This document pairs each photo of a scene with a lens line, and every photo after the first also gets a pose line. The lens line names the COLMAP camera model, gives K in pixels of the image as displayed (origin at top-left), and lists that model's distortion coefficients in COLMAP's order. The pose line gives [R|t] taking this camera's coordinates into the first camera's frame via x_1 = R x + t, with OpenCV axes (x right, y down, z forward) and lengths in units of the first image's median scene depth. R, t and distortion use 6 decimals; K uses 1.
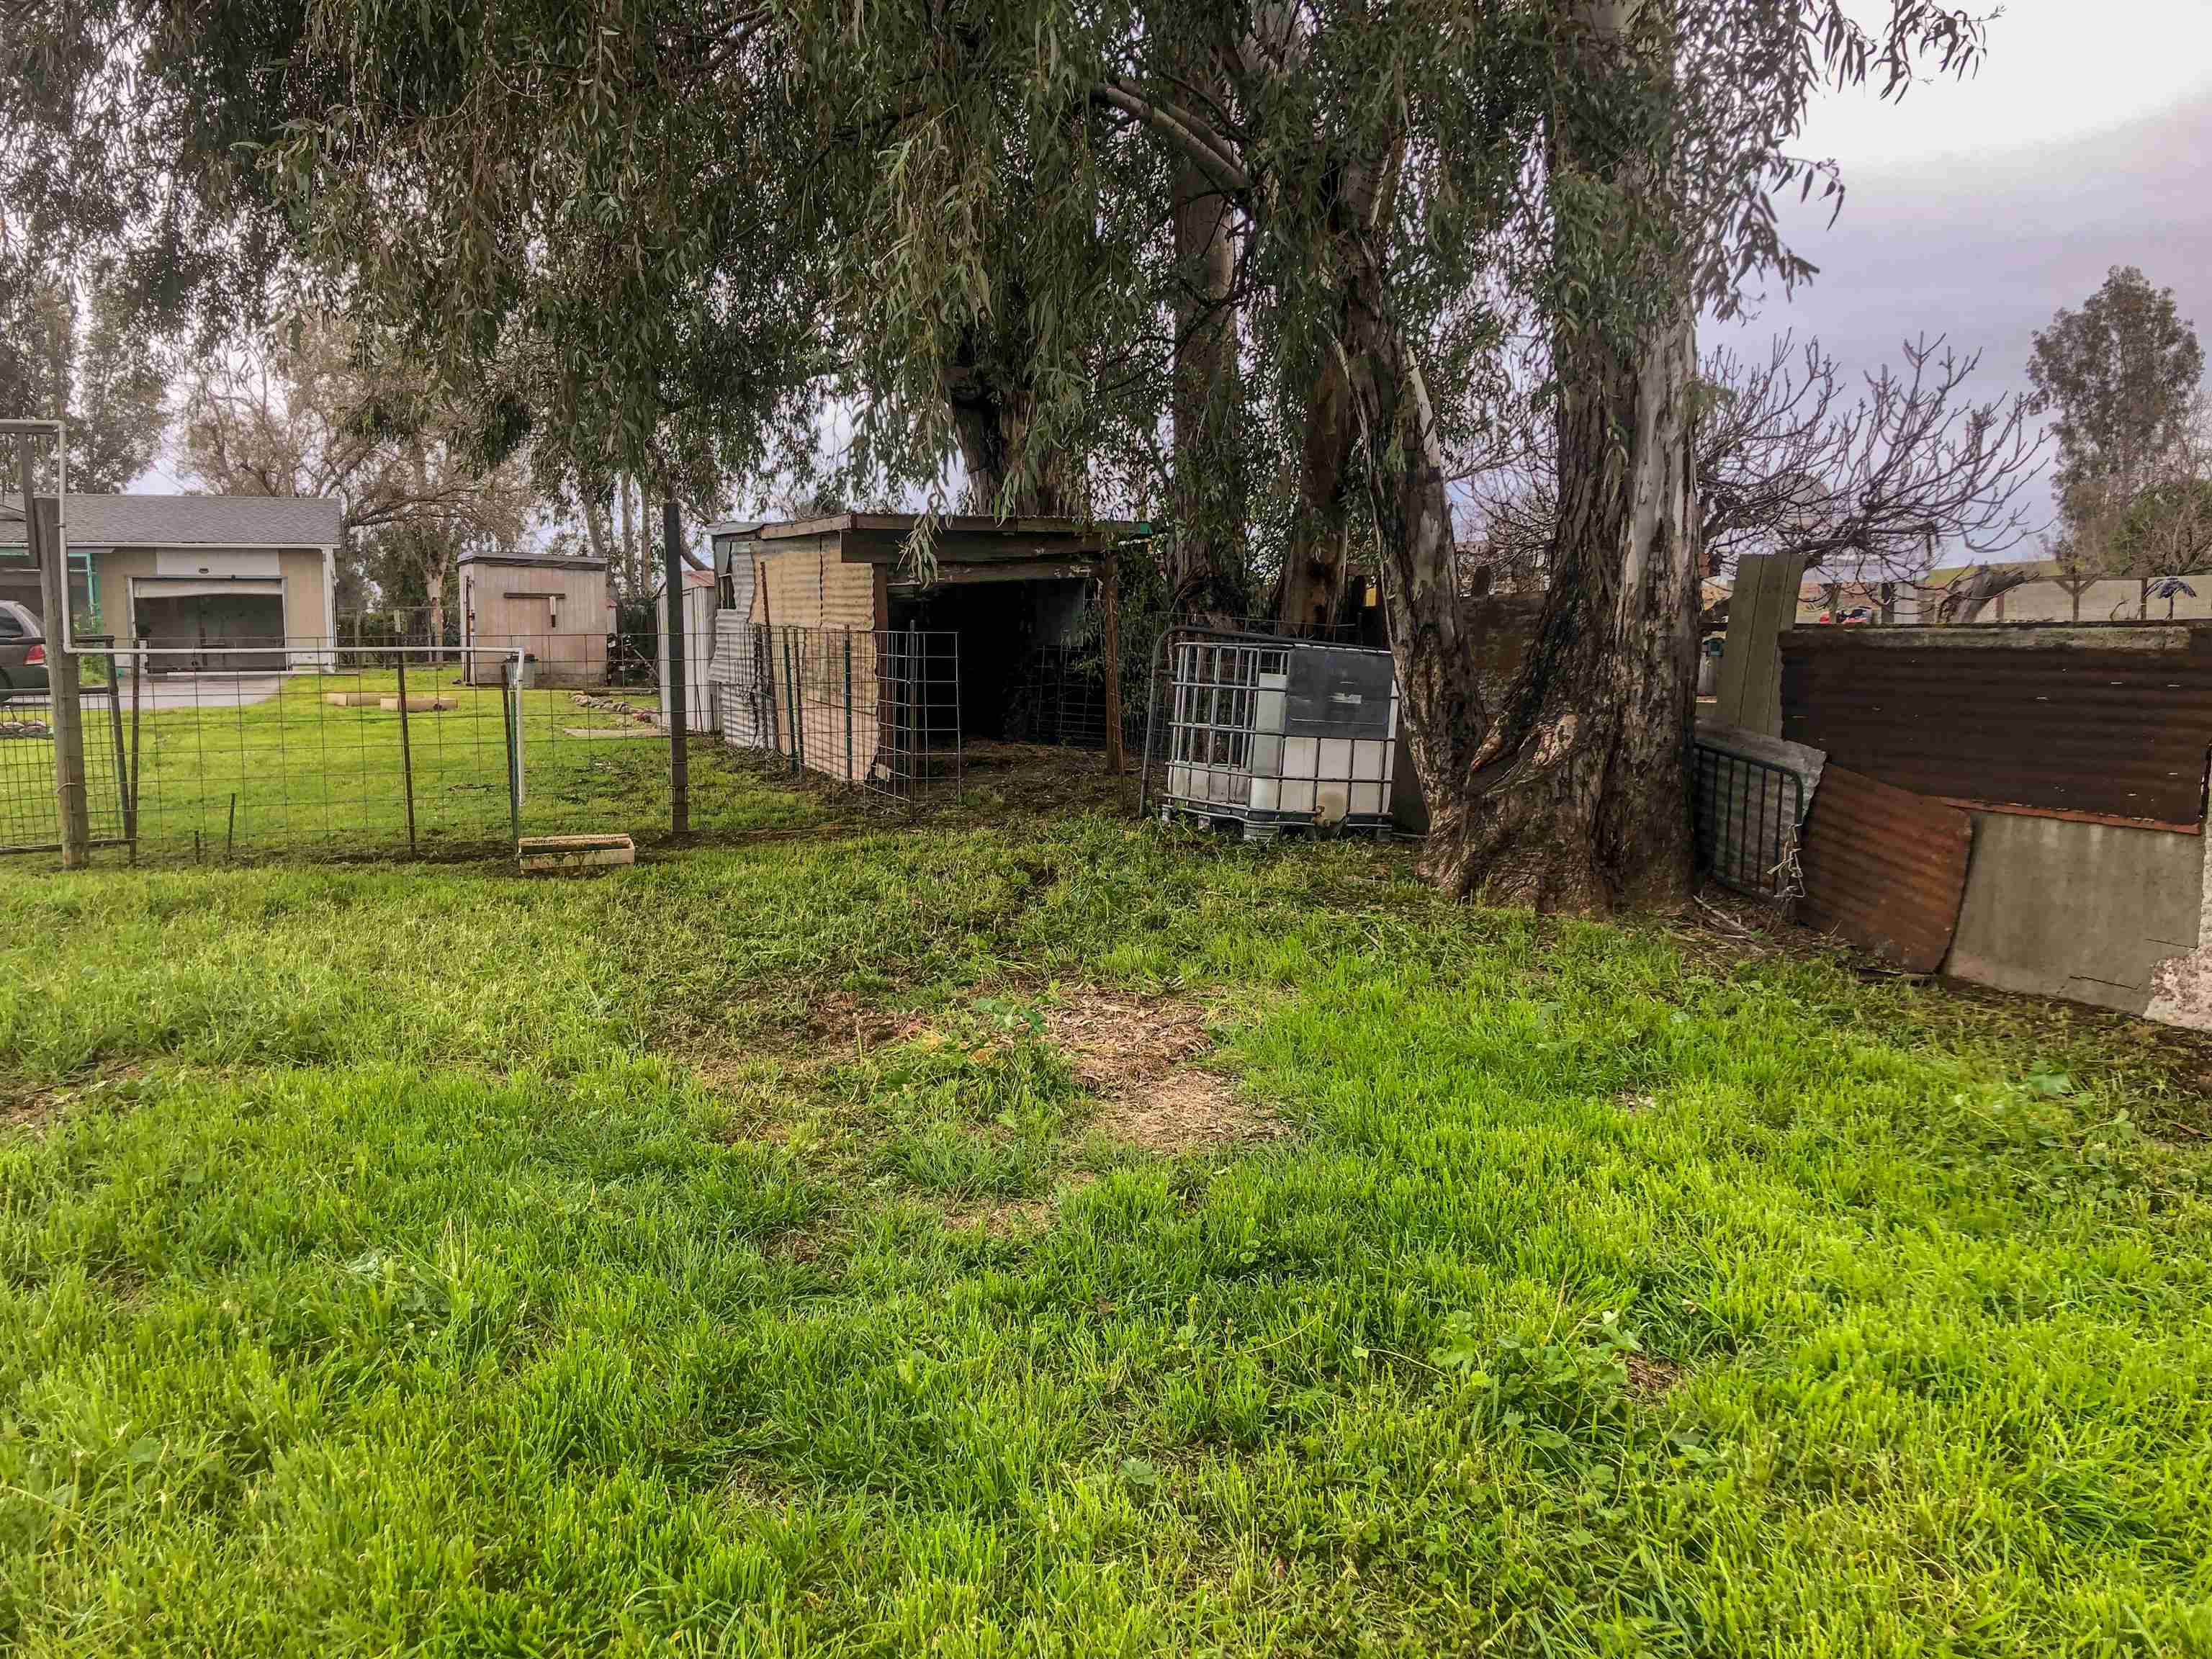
lens RADIAL K [[1811.4, 0, 1096.3], [0, 1811.4, 813.7], [0, 0, 1]] dist [0.030727, -0.002016]
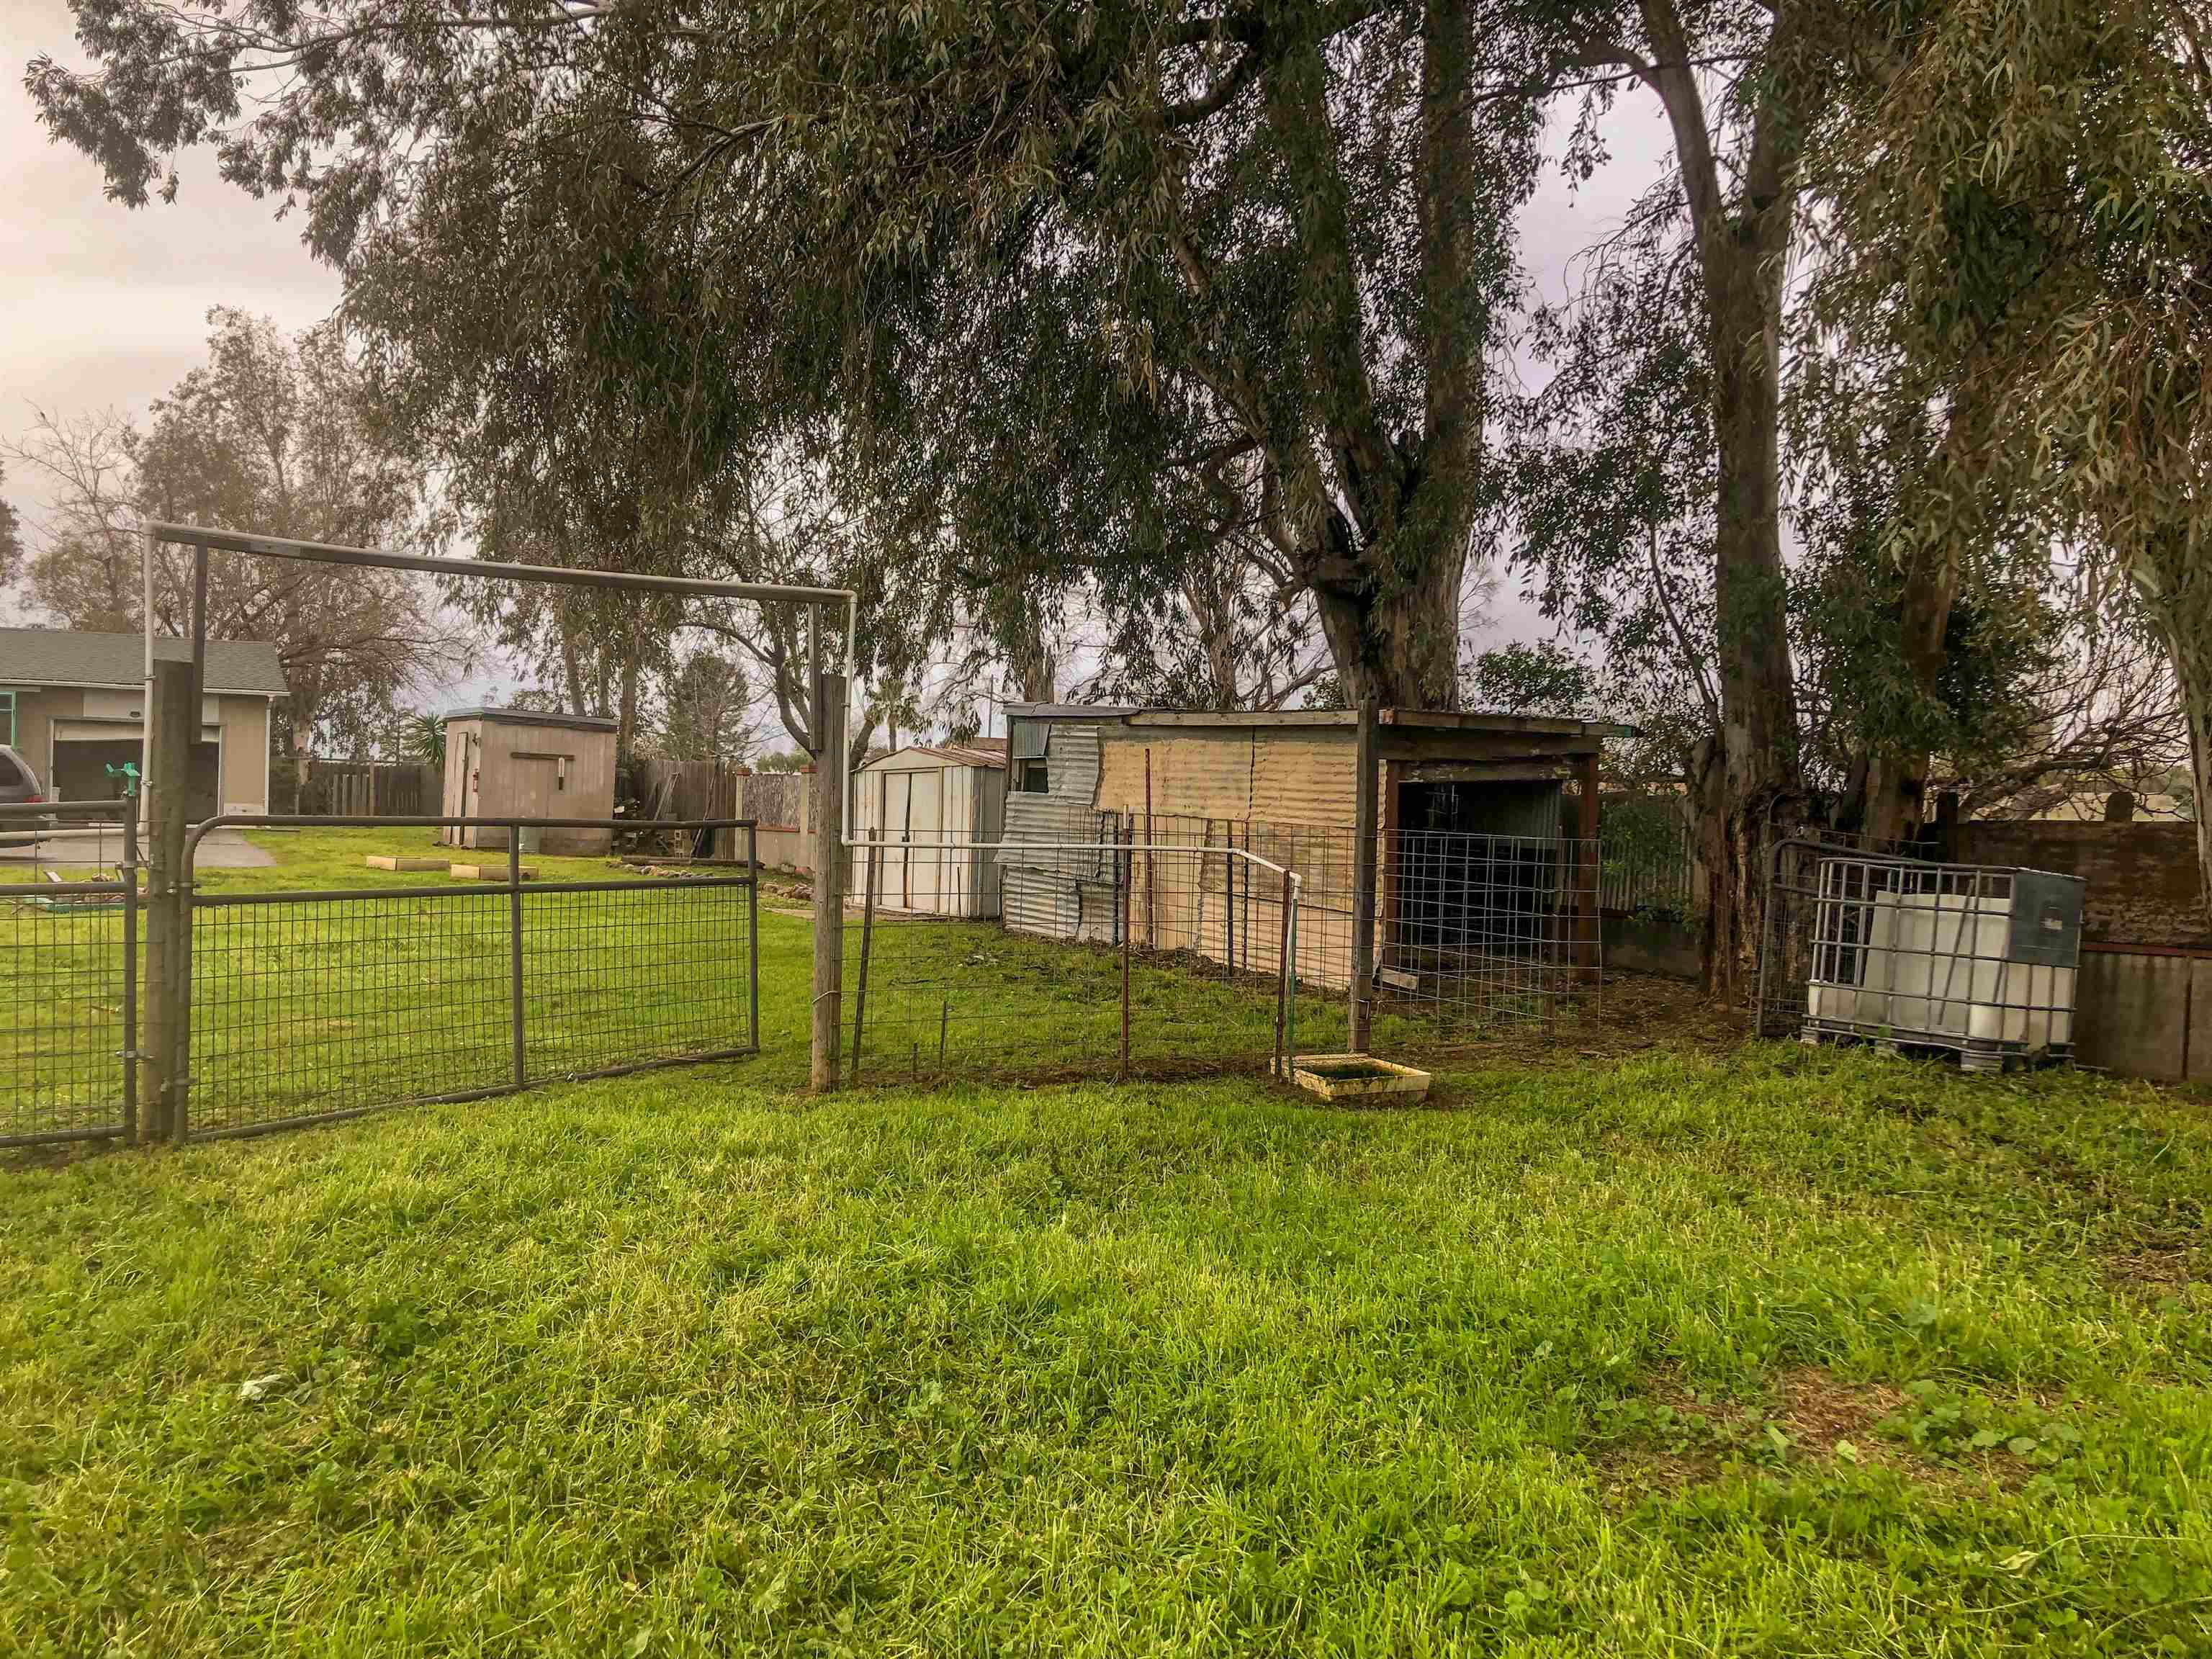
lens RADIAL K [[1804.3, 0, 1109.3], [0, 1804.3, 798.3], [0, 0, 1]] dist [0.099589, 0.000097]
pose [[0.991397, 0.034450, 0.126278, -0.306685], [-0.021172, 0.994245, -0.105020, -0.009940], [-0.129169, 0.101443, 0.986420, 0.055242]]
